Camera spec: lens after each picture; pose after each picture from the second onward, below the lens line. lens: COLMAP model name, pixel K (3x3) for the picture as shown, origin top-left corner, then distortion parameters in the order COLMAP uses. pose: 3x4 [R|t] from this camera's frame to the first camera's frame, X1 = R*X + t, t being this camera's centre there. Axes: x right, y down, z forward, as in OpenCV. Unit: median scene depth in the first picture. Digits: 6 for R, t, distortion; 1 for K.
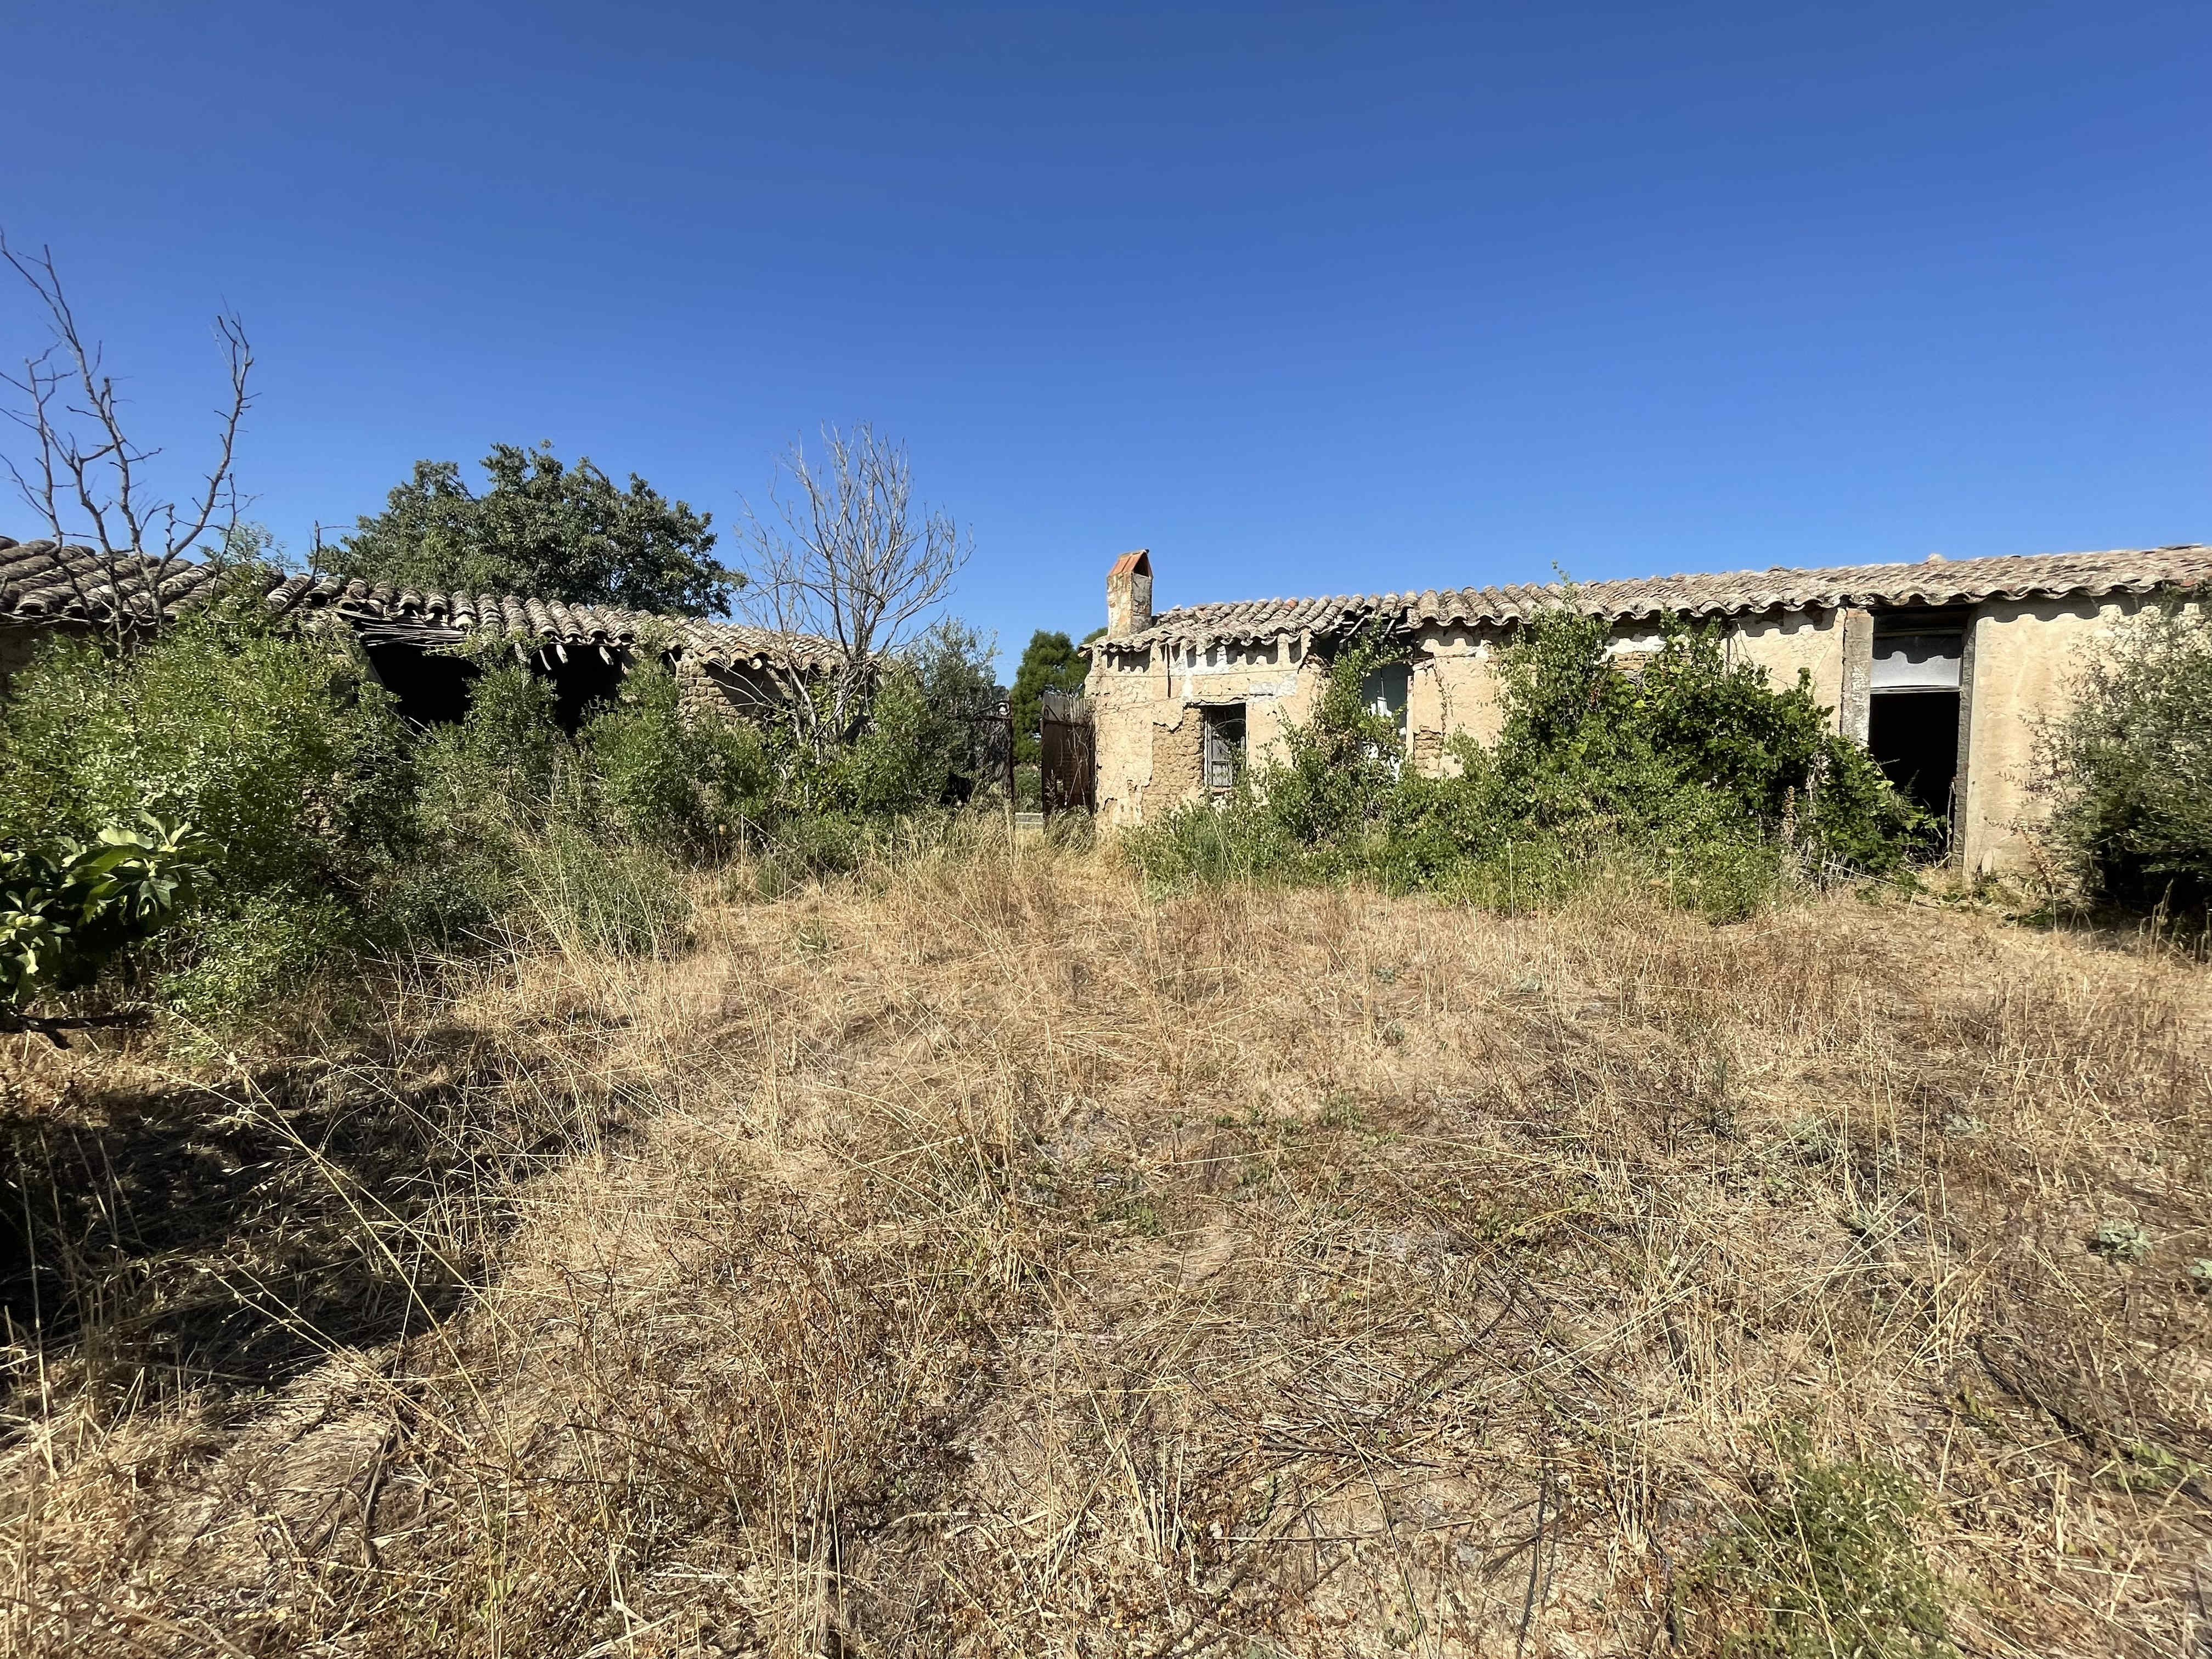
lens RADIAL K [[894.6, 0, 1118.6], [0, 894.6, 837.3], [0, 0, 1]] dist [0.002711, -0.000240]
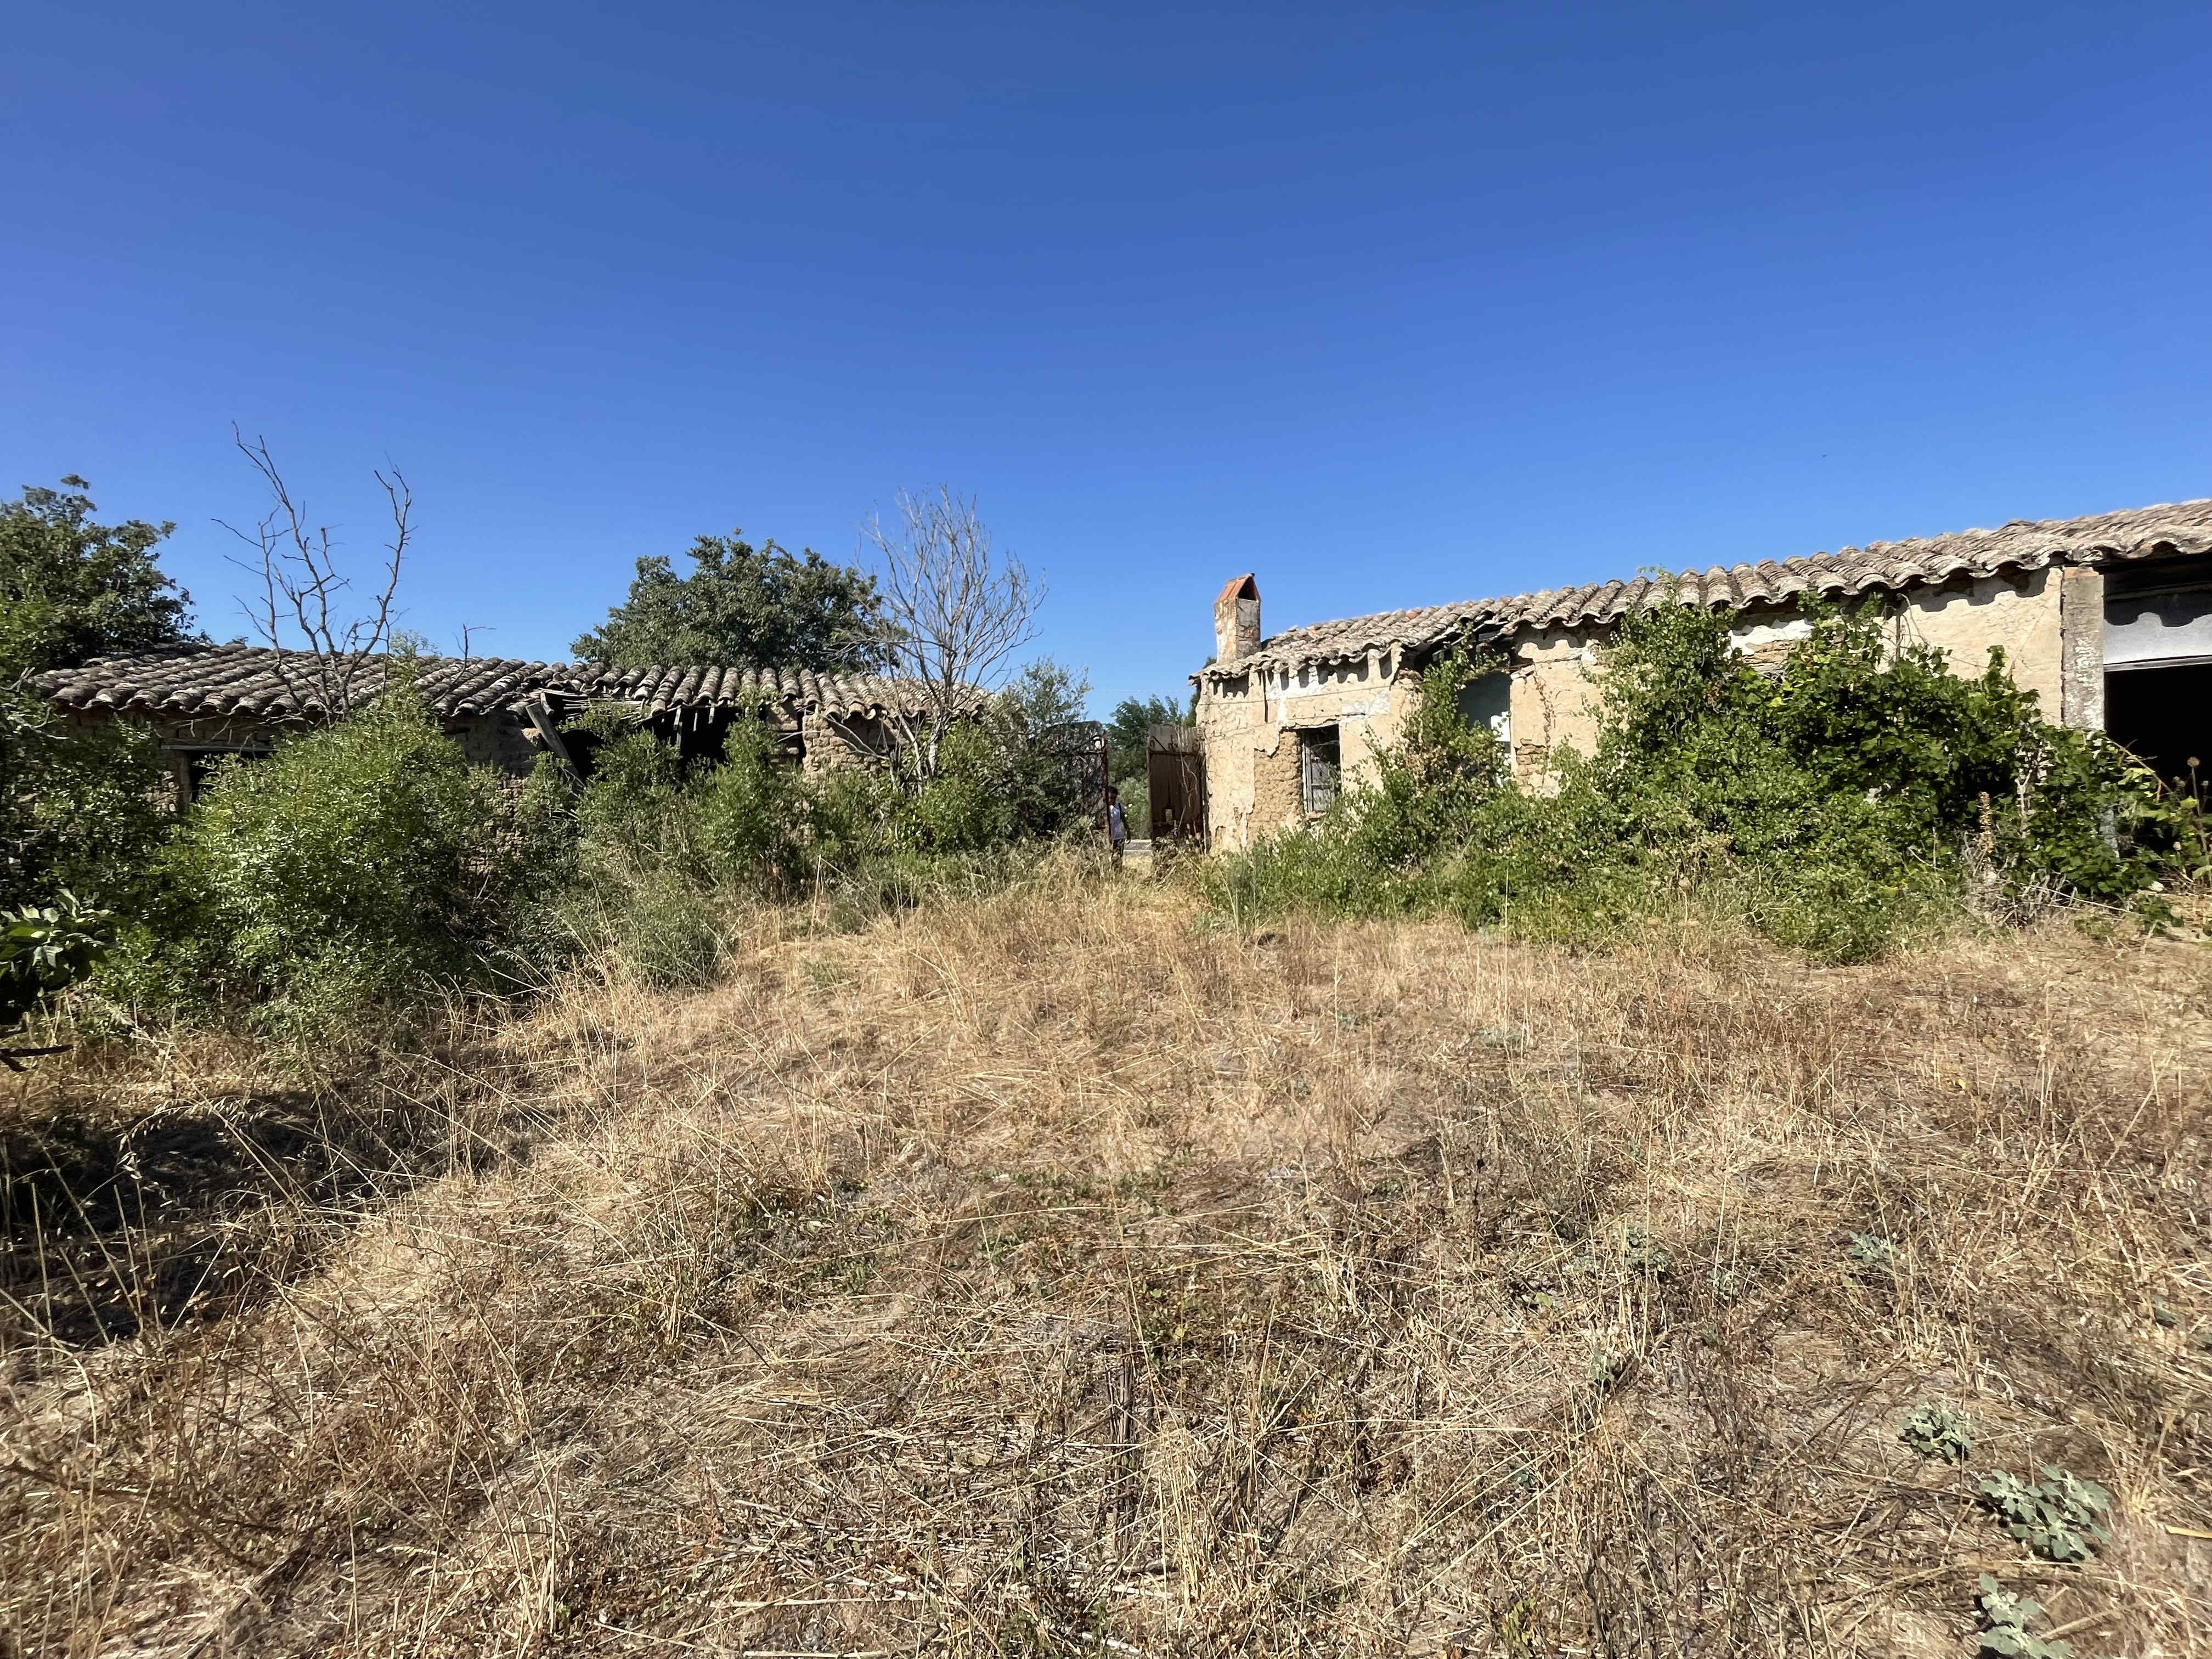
lens RADIAL K [[894.6, 0, 1123.9], [0, 894.6, 827.3], [0, 0, 1]] dist [0.002711, -0.000240]
pose [[0.971420, -0.029249, -0.235557, 0.147611], [0.020355, 0.998988, -0.040103, -0.006783], [0.236491, 0.034162, 0.971033, 0.024561]]
